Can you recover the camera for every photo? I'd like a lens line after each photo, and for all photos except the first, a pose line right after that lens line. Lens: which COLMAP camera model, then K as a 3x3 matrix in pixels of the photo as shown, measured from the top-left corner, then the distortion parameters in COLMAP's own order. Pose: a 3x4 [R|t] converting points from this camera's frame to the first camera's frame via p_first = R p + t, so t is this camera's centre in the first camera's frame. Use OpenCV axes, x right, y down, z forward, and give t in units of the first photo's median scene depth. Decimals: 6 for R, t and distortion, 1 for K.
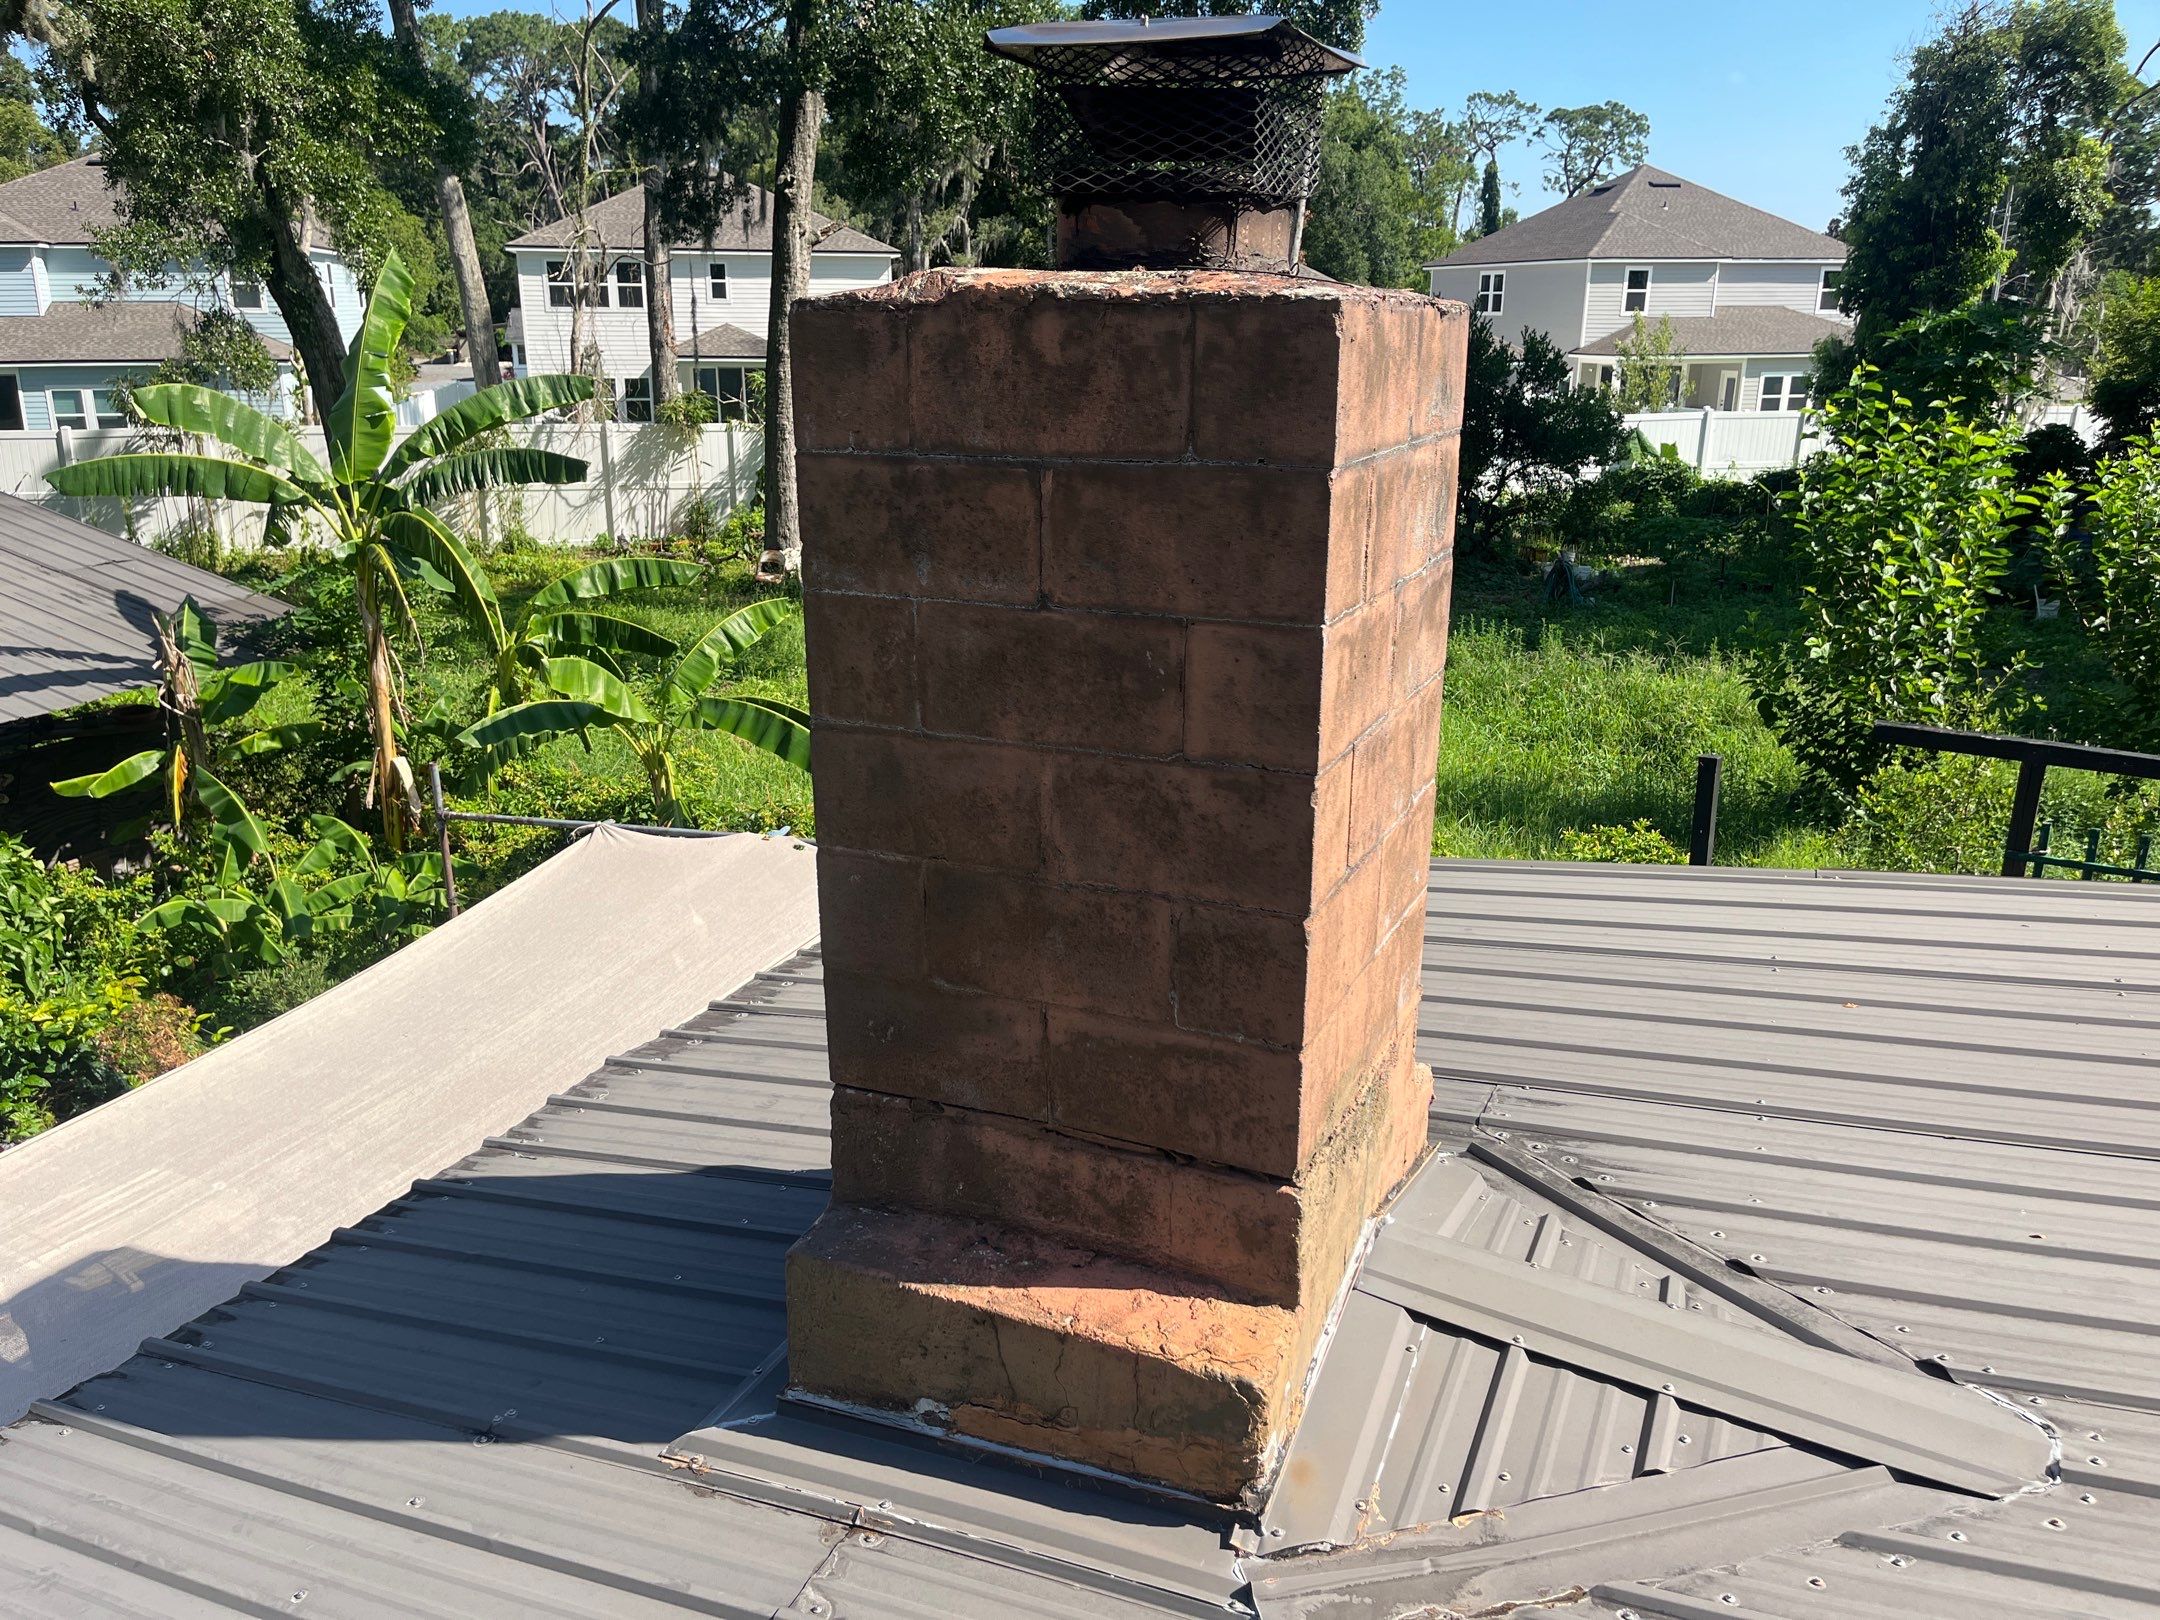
lens RADIAL K [[1628.0, 0, 1072.1], [0, 1628.0, 819.7], [0, 0, 1]] dist [0.067386, -0.077047]
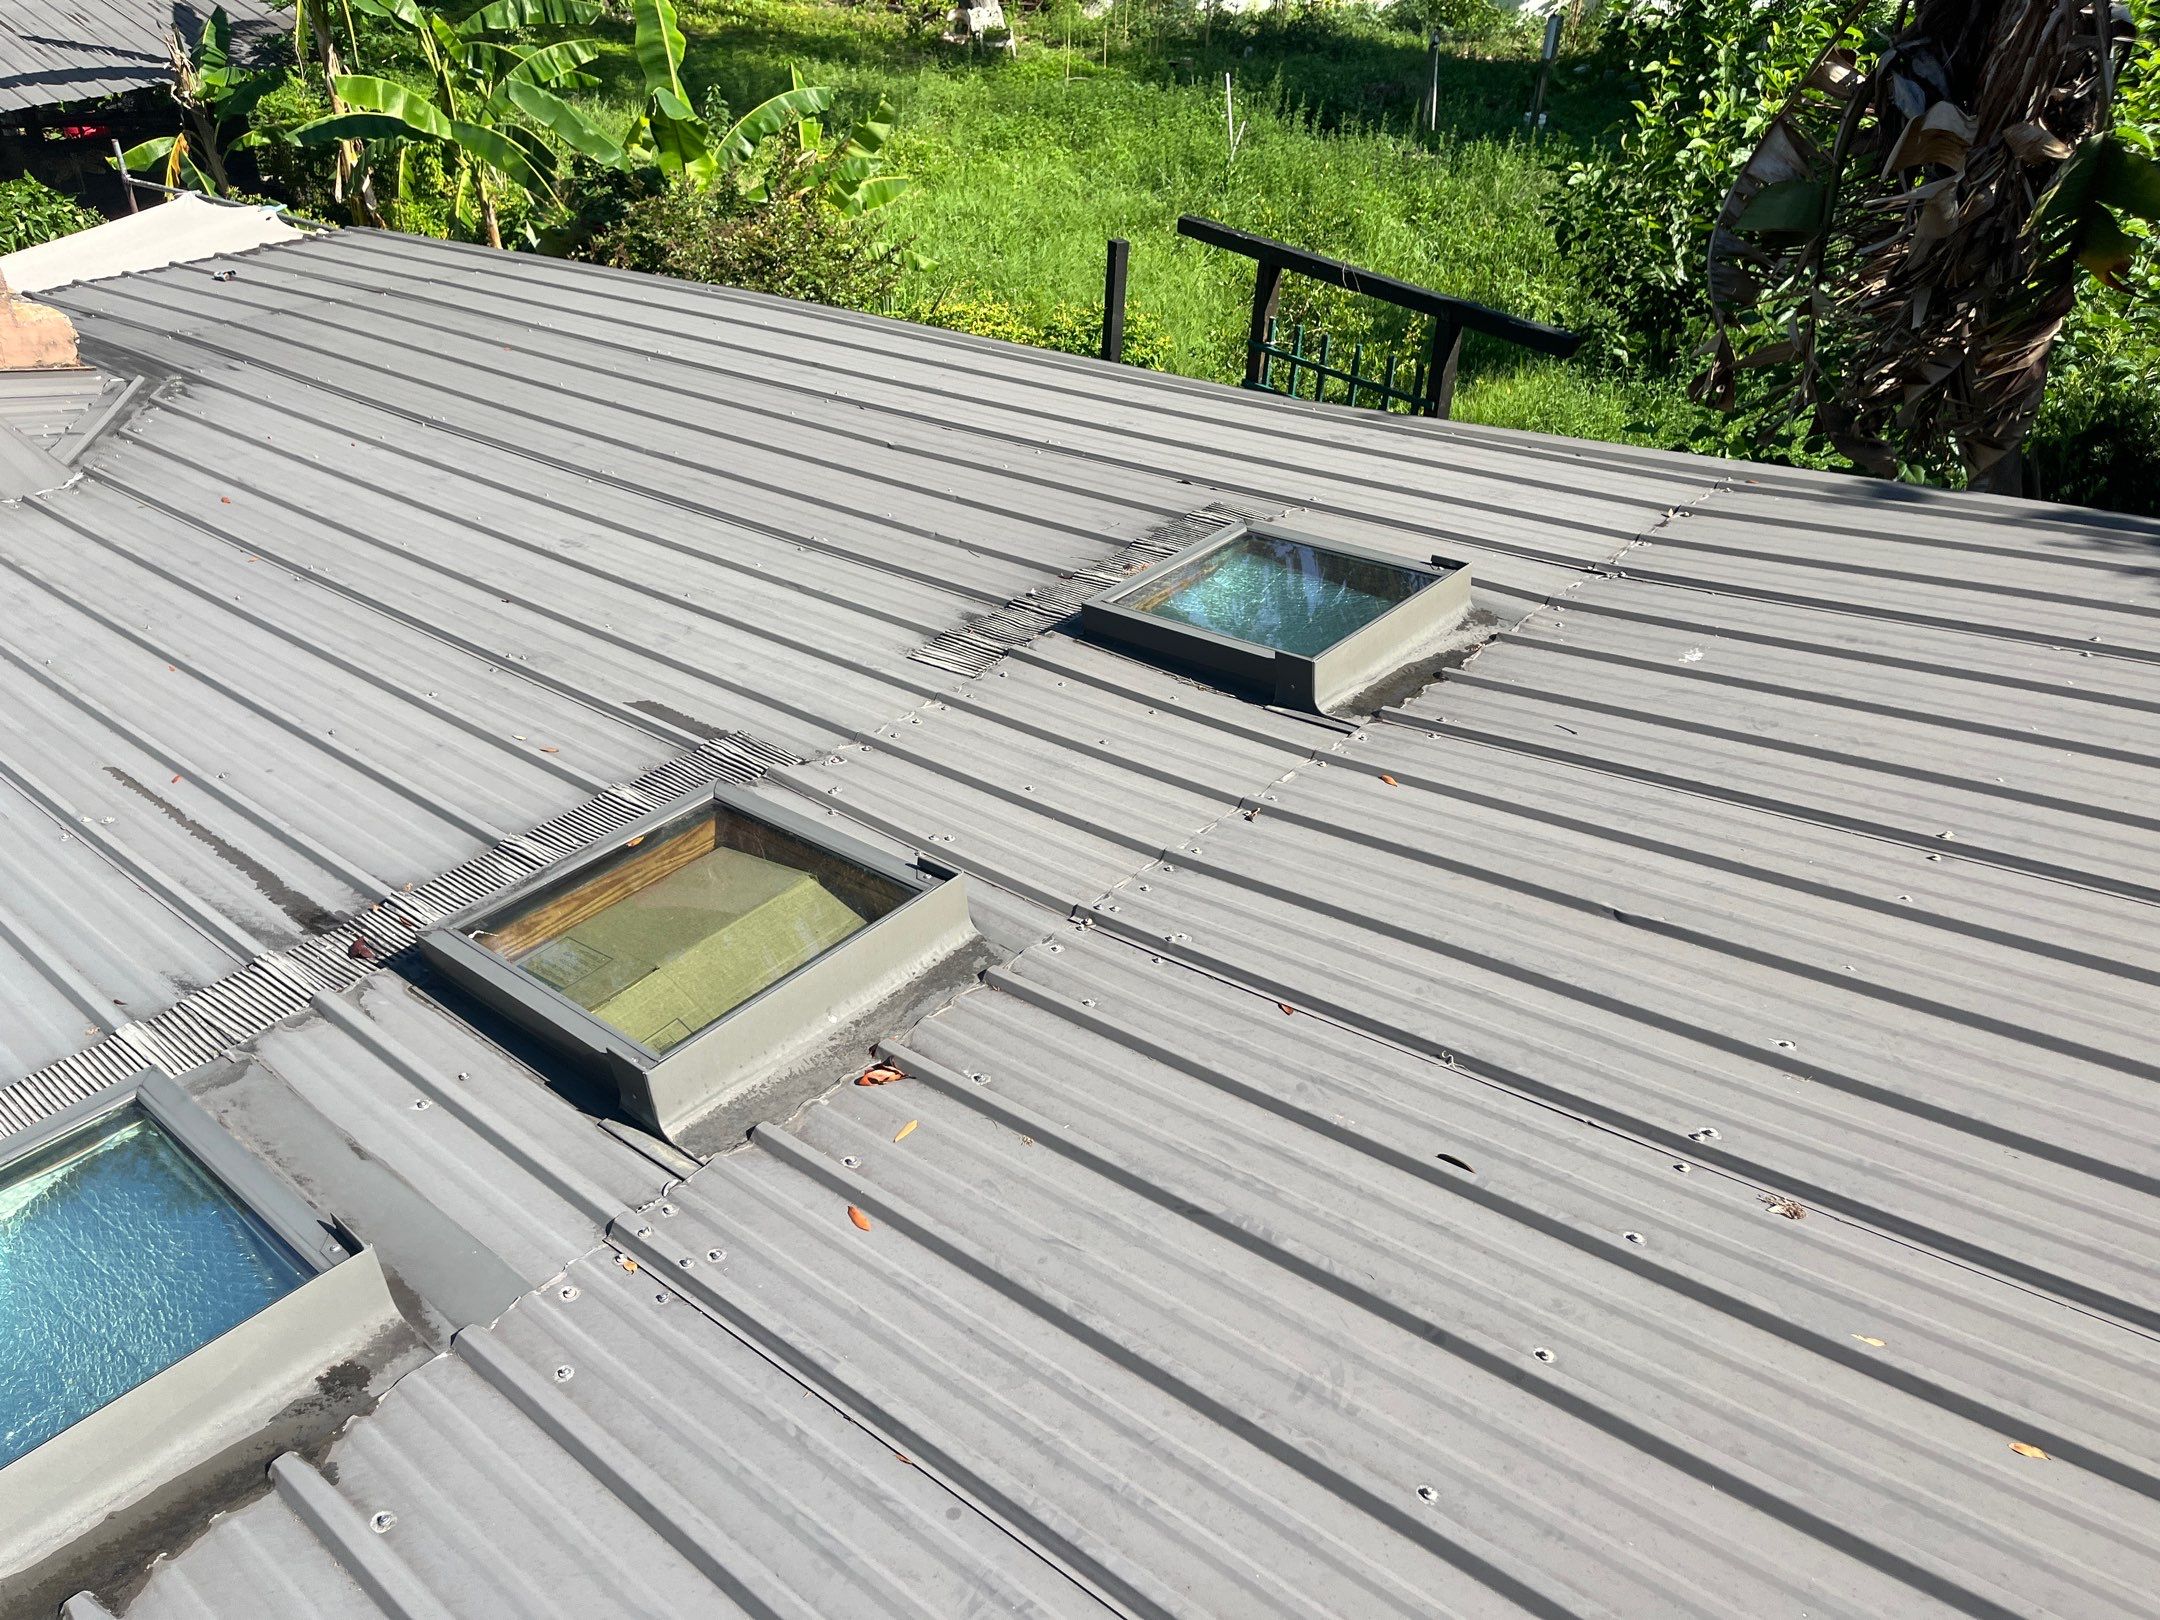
lens RADIAL K [[1611.9, 0, 1087.1], [0, 1611.9, 804.8], [0, 0, 1]] dist [0.064154, -0.083800]
pose [[0.958479, 0.176102, -0.224292, 0.278601], [-0.105824, 0.950026, 0.293686, 0.002503], [0.264802, -0.257757, 0.929215, -0.073296]]
